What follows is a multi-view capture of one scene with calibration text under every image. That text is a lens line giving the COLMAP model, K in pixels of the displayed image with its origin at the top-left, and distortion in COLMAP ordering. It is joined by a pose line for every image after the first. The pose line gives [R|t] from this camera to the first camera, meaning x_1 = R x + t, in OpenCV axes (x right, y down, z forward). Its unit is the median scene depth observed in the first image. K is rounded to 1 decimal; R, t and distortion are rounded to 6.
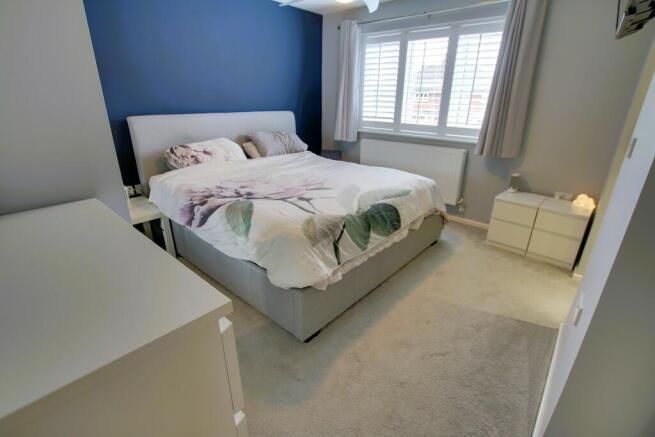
lens RADIAL K [[305.3, 0, 327.5], [0, 305.3, 218.5], [0, 0, 1]] dist [0.000016, -0.000017]
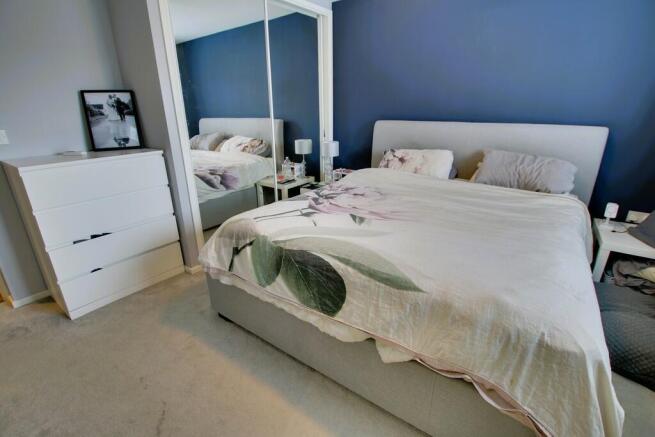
lens RADIAL K [[310.0, 0, 327.5], [0, 310.0, 218.5], [0, 0, 1]] dist [0.000720, 0.000063]
pose [[0.097010, 0.327887, -0.939723, 0.785812], [-0.357542, 0.892630, 0.274546, -0.319197], [0.928845, 0.309357, 0.203828, 0.856479]]
